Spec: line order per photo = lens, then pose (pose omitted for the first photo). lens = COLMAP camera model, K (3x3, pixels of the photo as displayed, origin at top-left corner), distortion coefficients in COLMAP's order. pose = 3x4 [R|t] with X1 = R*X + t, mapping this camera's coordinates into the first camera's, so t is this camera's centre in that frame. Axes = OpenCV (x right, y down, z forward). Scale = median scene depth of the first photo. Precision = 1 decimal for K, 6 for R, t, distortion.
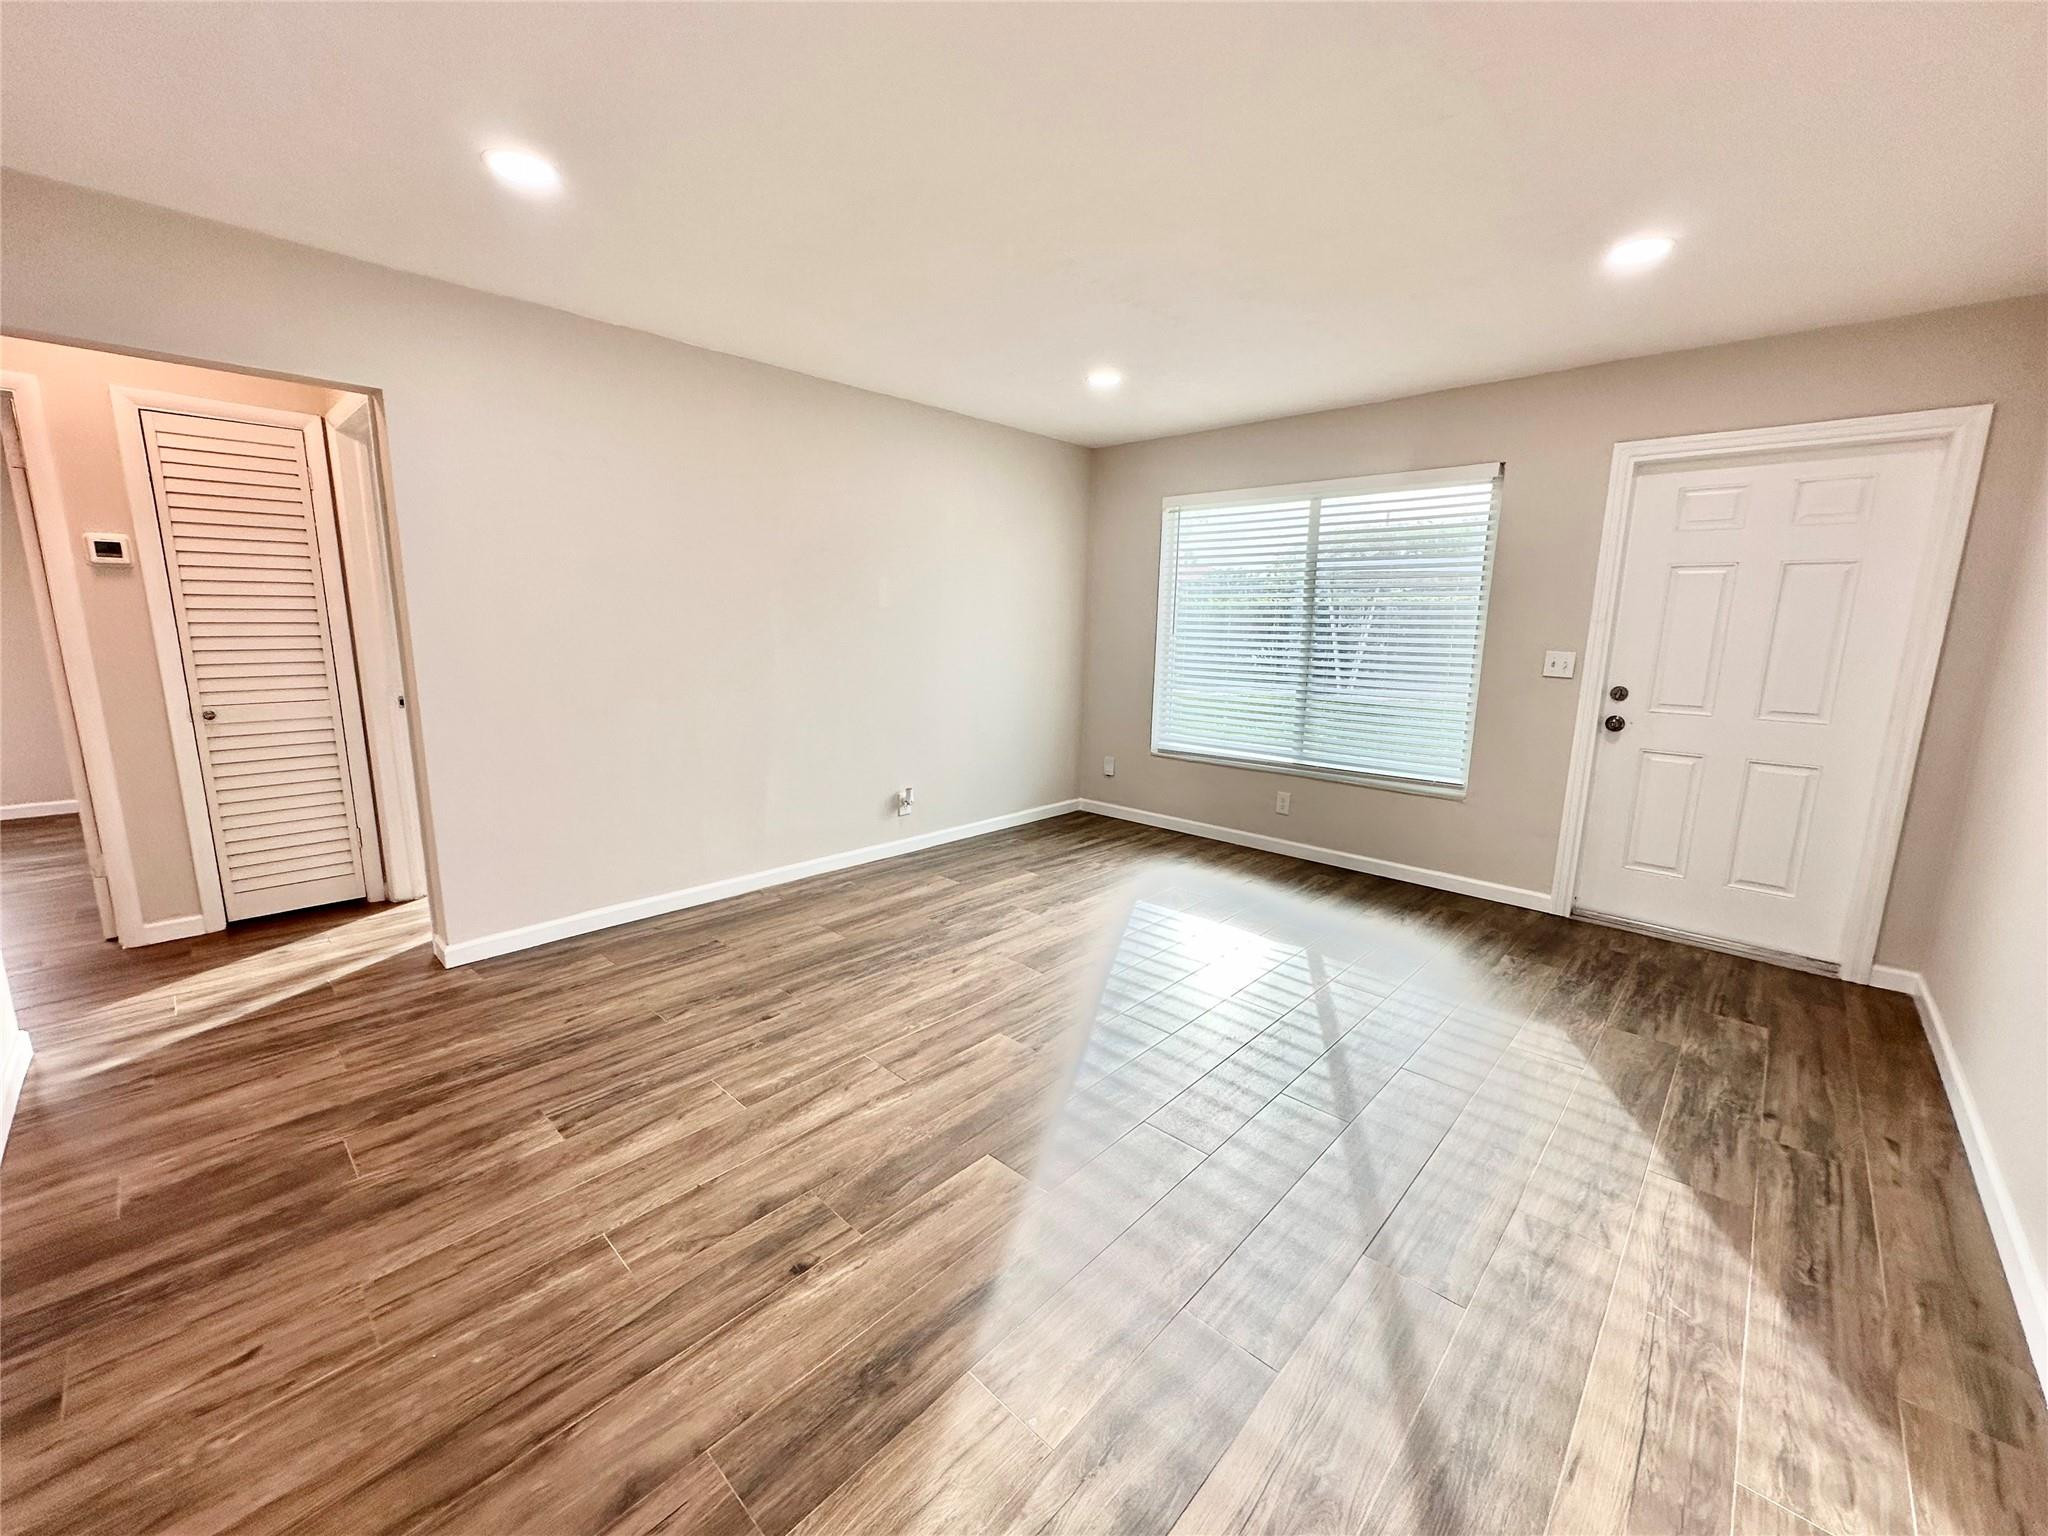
lens RADIAL K [[811.7, 0, 1029.3], [0, 811.7, 766.6], [0, 0, 1]] dist [-0.000500, 0.001143]
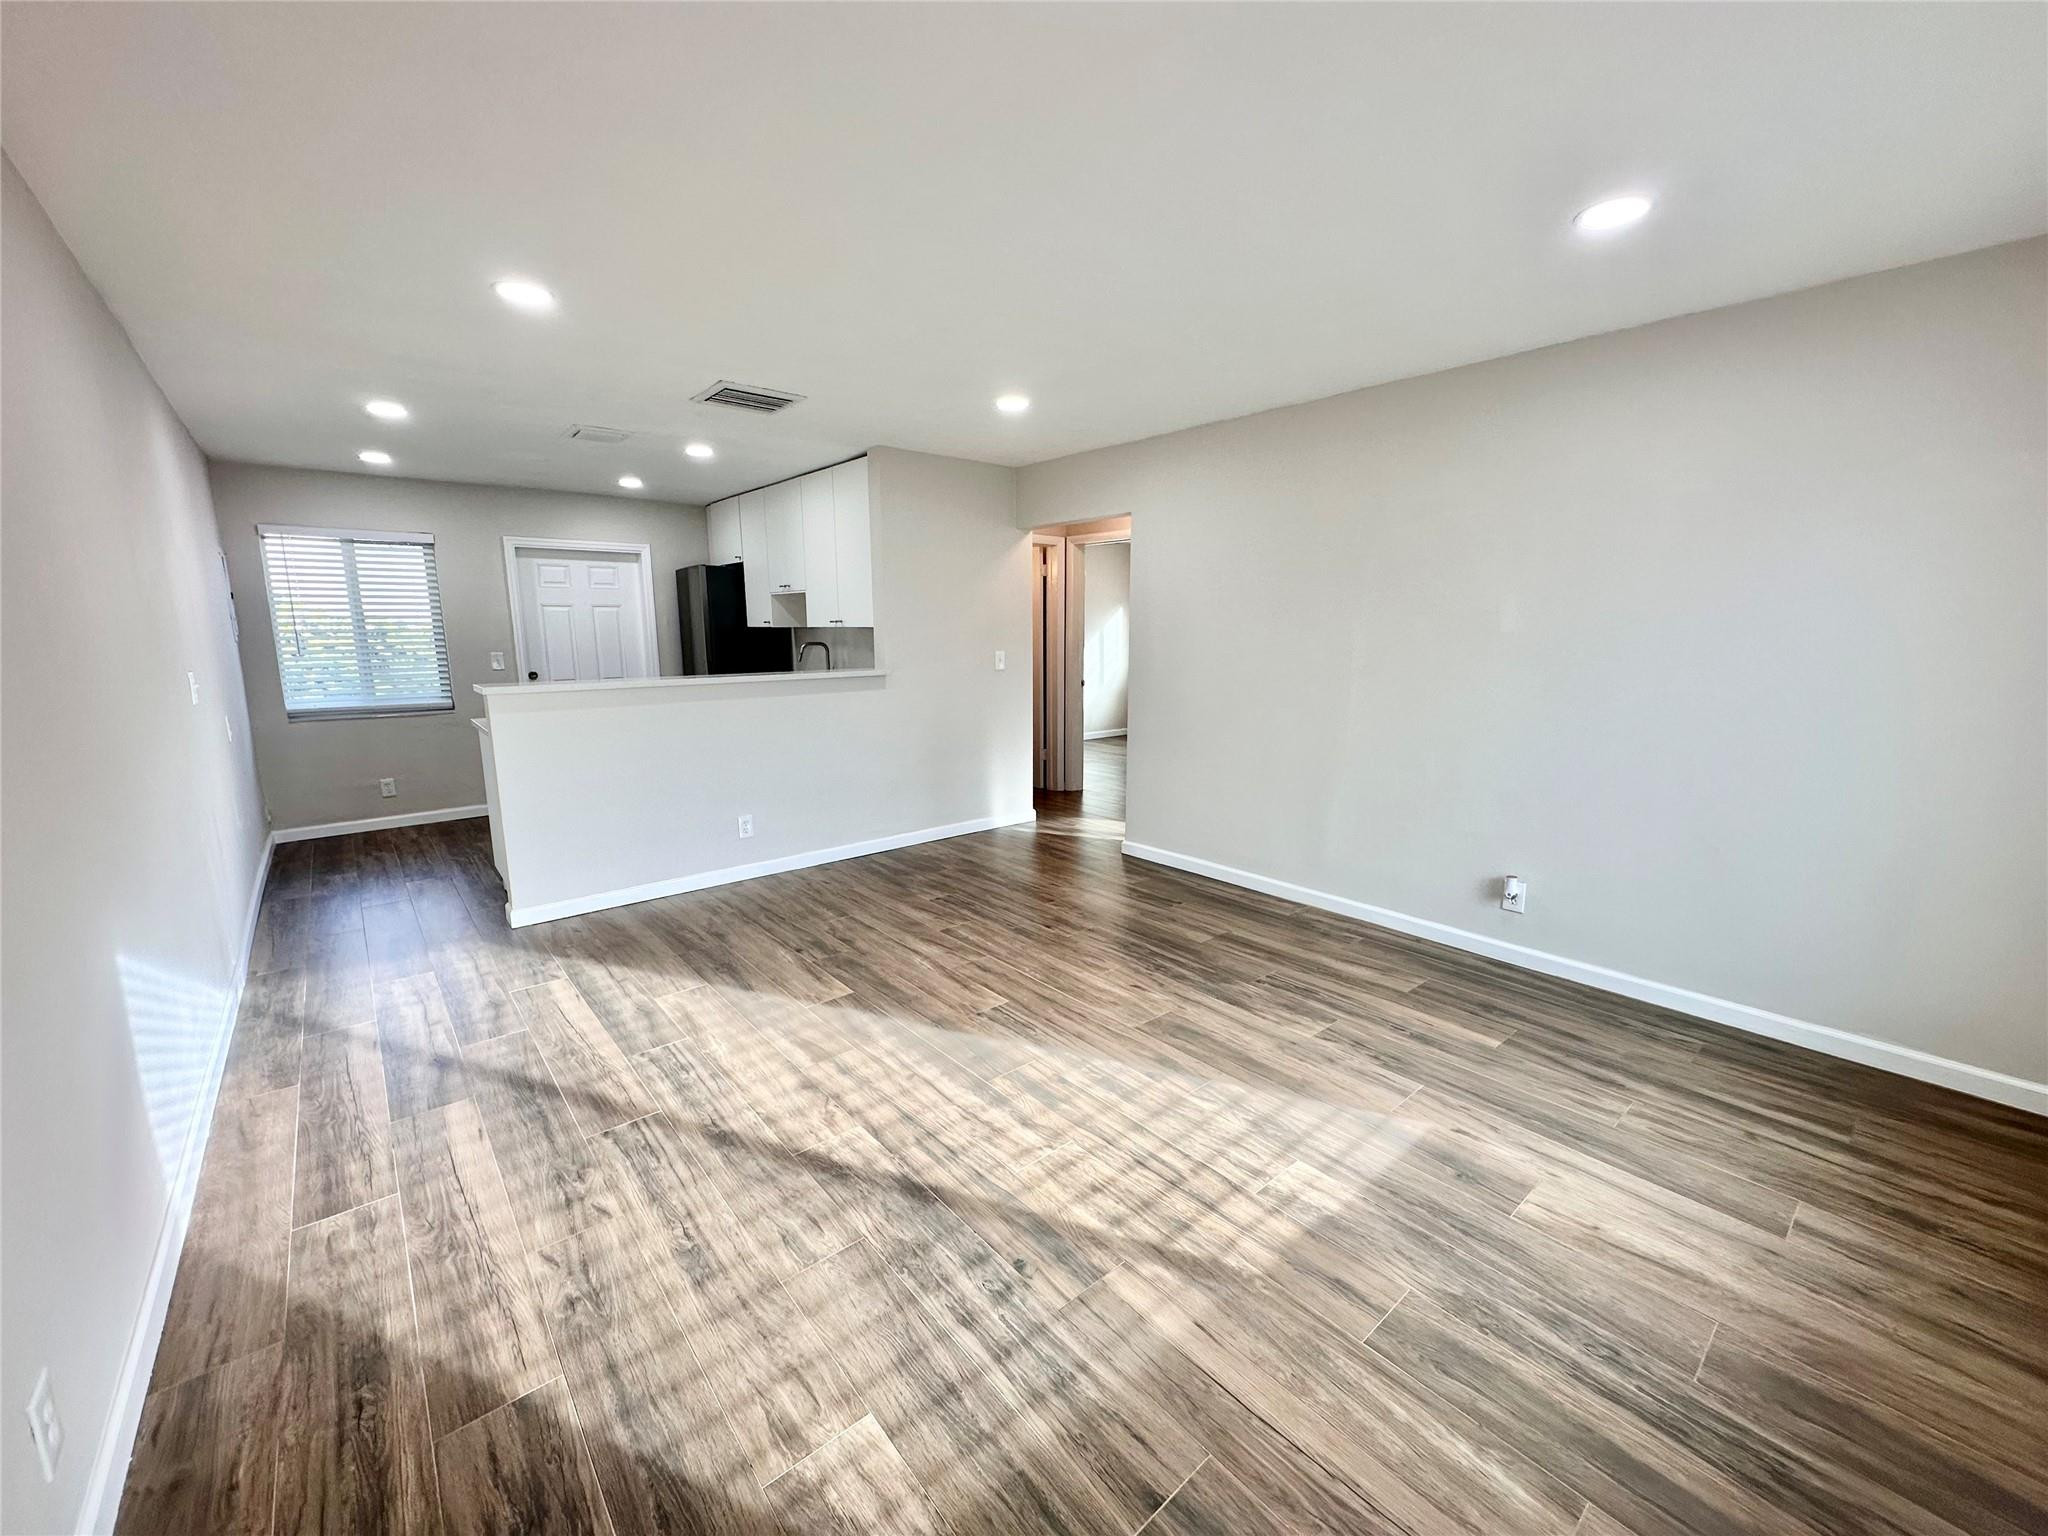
lens RADIAL K [[811.7, 0, 1026.9], [0, 811.7, 765.5], [0, 0, 1]] dist [-0.000500, 0.001143]
pose [[-0.111650, 0.153152, -0.981875, 1.247988], [-0.181359, 0.968319, 0.171660, -0.240291], [0.977058, 0.197238, -0.080337, 1.248767]]
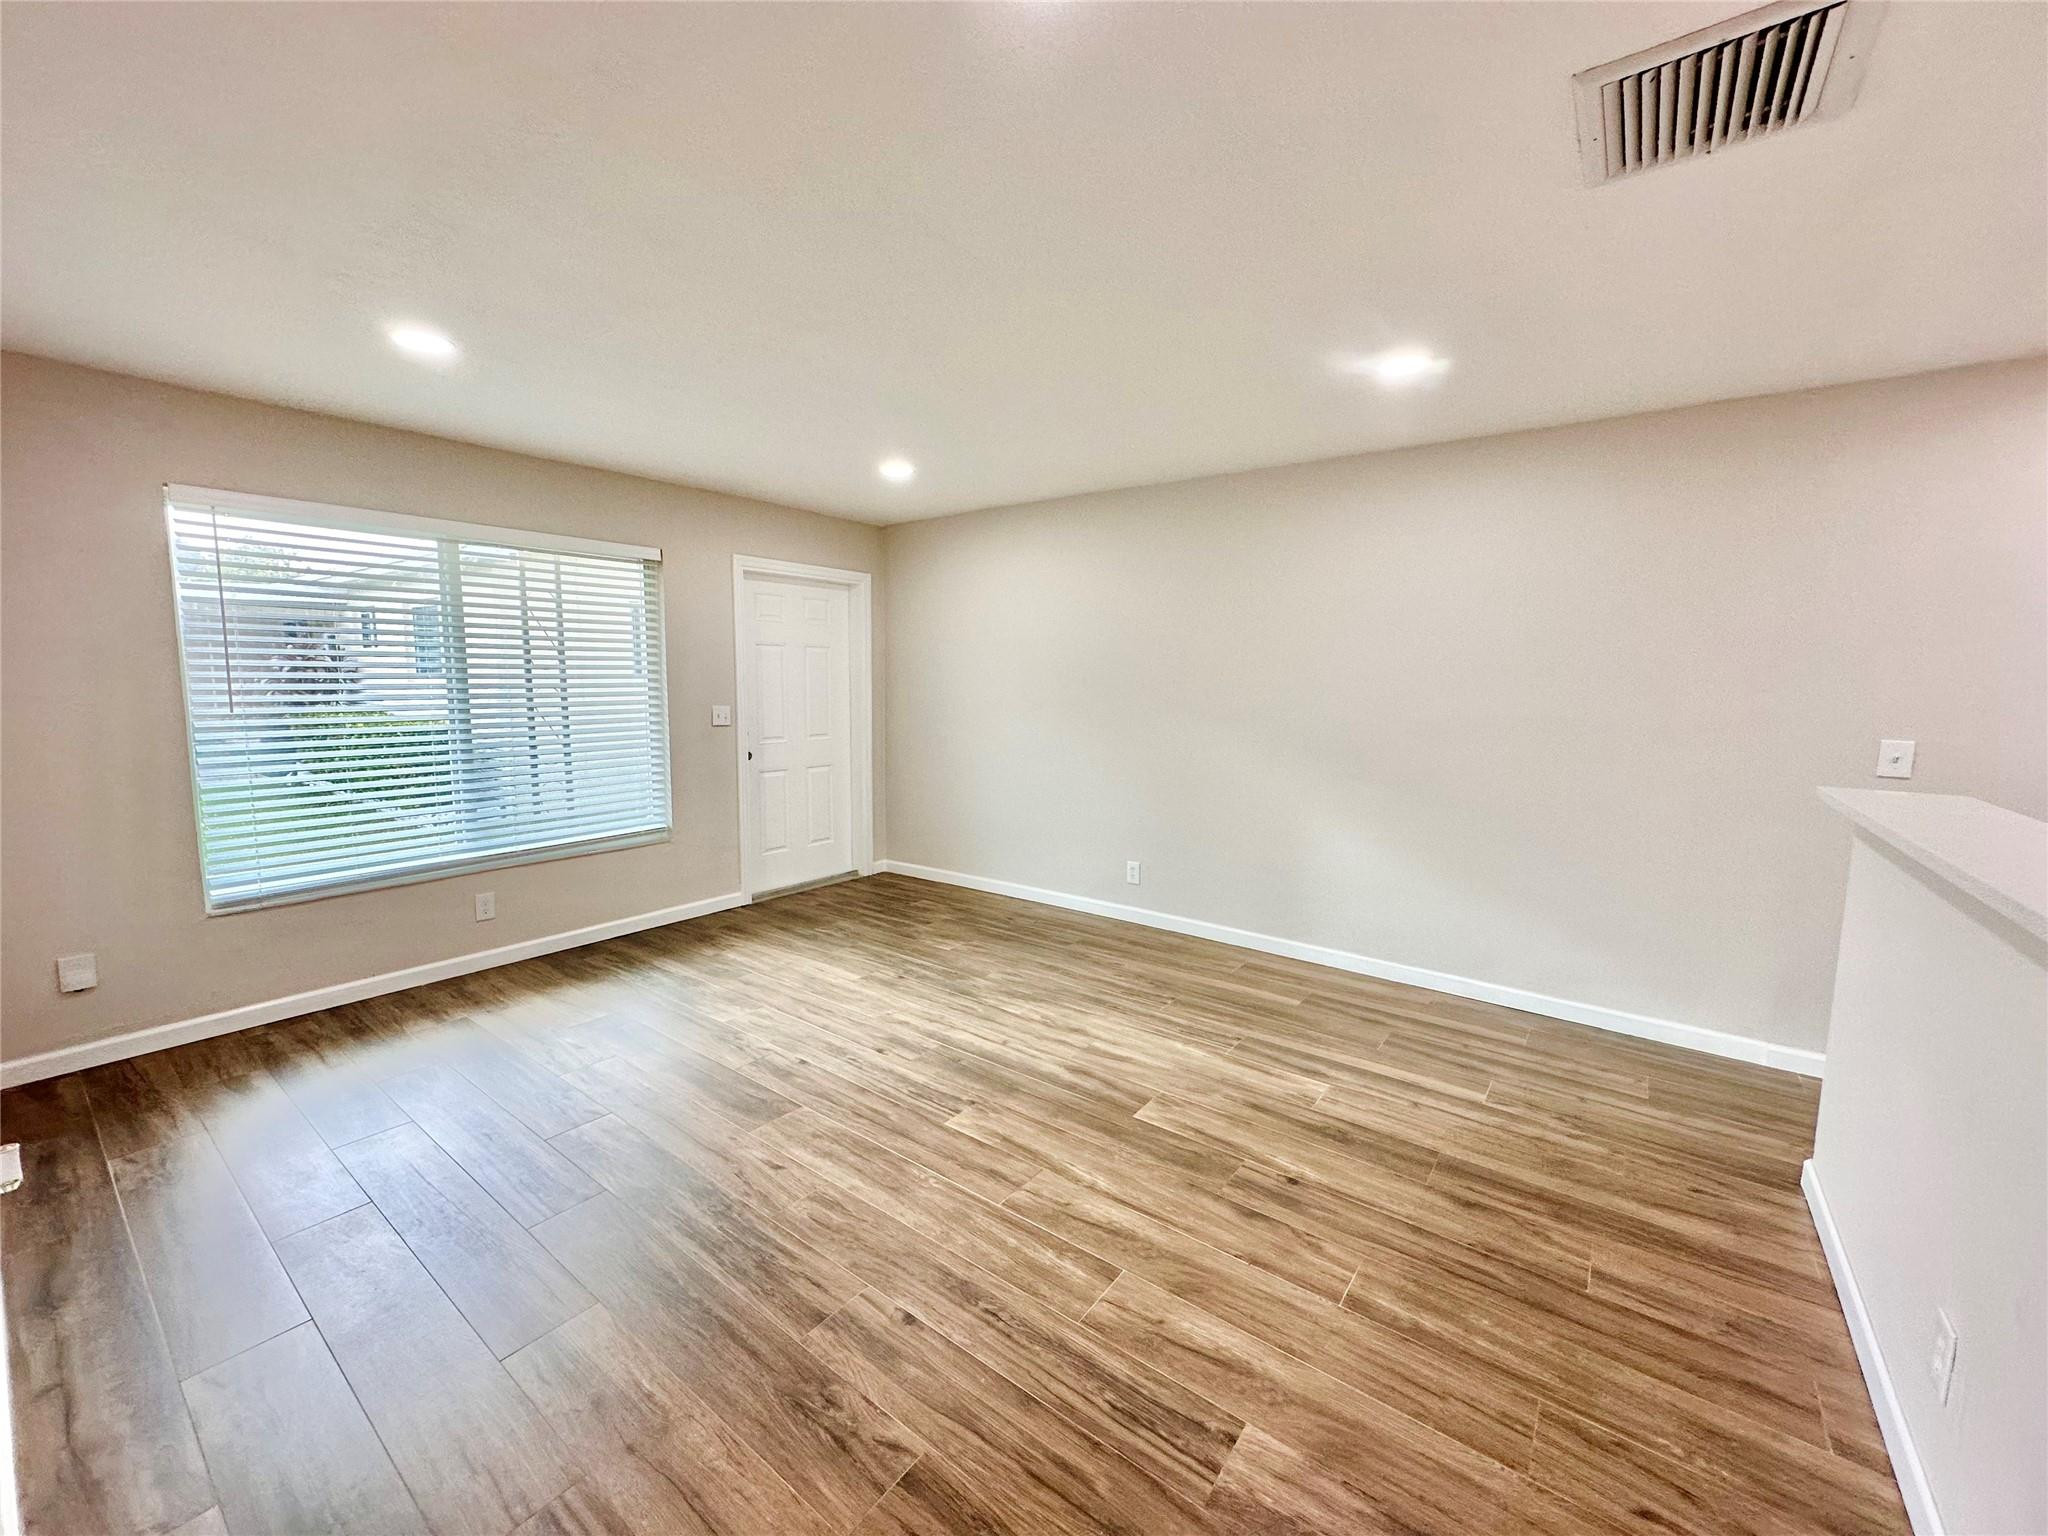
lens RADIAL K [[811.7, 0, 1021.0], [0, 811.7, 774.2], [0, 0, 1]] dist [-0.000500, 0.001143]
pose [[-0.099705, -0.136355, 0.985630, -1.125602], [0.167716, 0.974090, 0.151724, -0.251635], [-0.980780, 0.180433, -0.074253, 1.076294]]
